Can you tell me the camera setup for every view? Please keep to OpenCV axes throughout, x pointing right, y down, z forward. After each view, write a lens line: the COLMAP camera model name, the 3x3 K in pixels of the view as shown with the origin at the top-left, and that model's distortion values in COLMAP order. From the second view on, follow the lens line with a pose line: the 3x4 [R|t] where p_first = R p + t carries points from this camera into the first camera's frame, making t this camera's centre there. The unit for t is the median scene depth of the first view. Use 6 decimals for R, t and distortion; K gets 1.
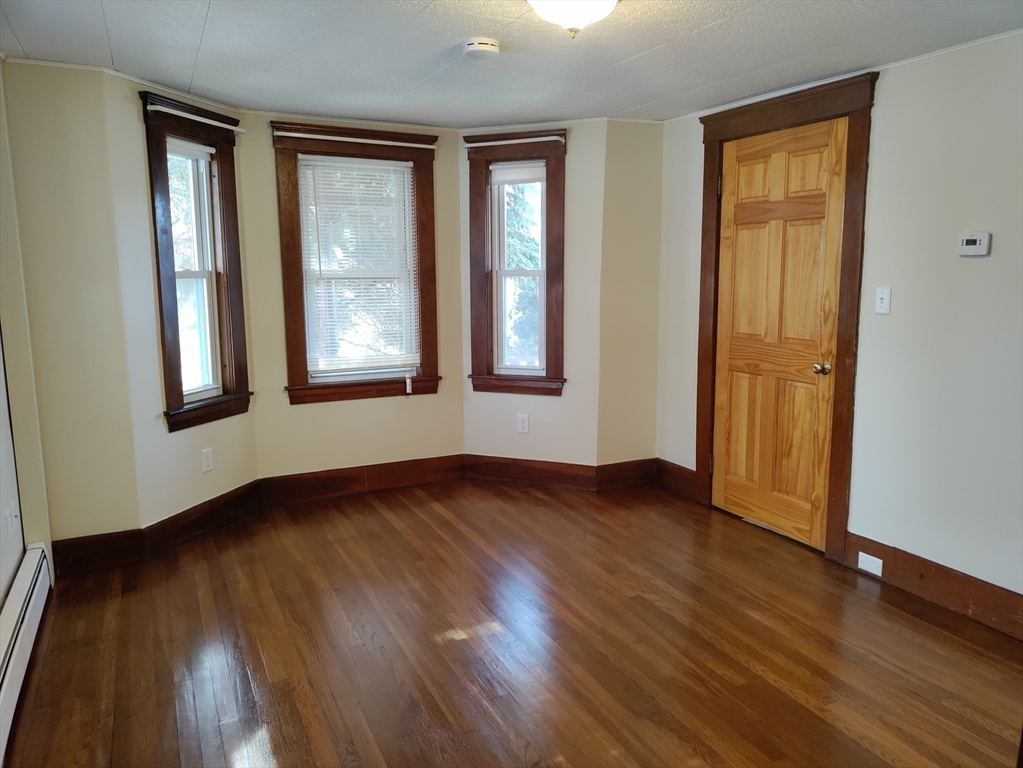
lens RADIAL K [[746.6, 0, 516.7], [0, 746.6, 390.3], [0, 0, 1]] dist [0.048934, -0.066745]
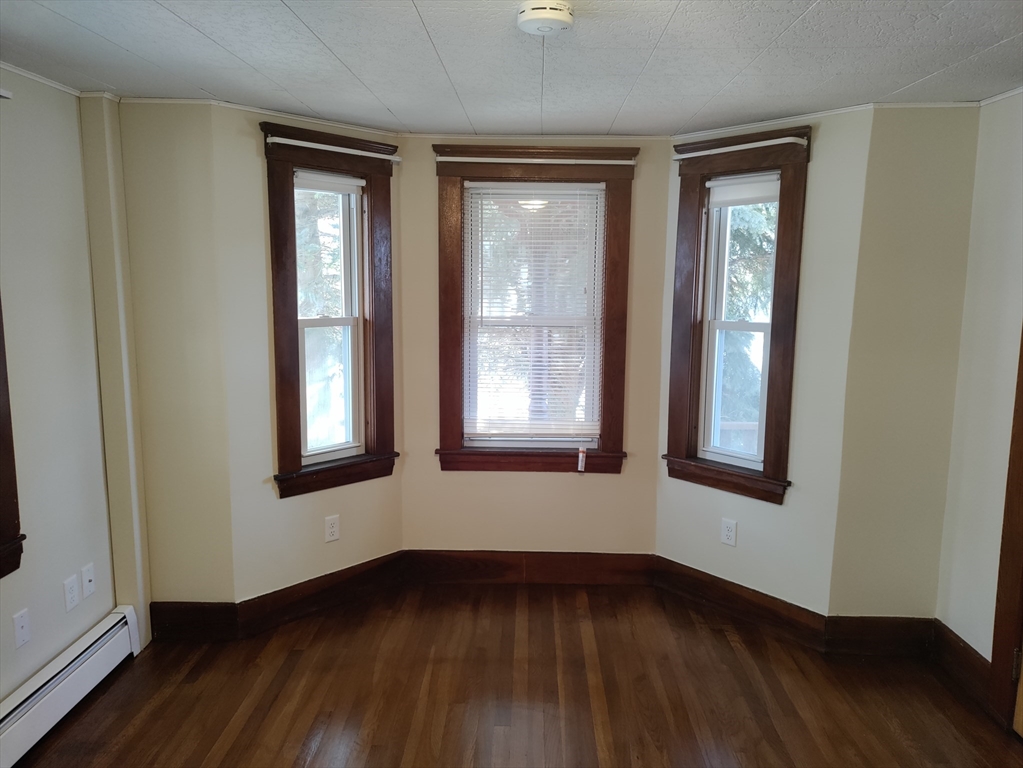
lens RADIAL K [[746.6, 0, 509.3], [0, 746.6, 383.0], [0, 0, 1]] dist [0.048934, -0.066745]
pose [[0.888785, 0.076965, -0.451816, 0.147067], [-0.086384, 0.996262, -0.000219, -0.086690], [0.450110, 0.039224, 0.892111, 0.262377]]
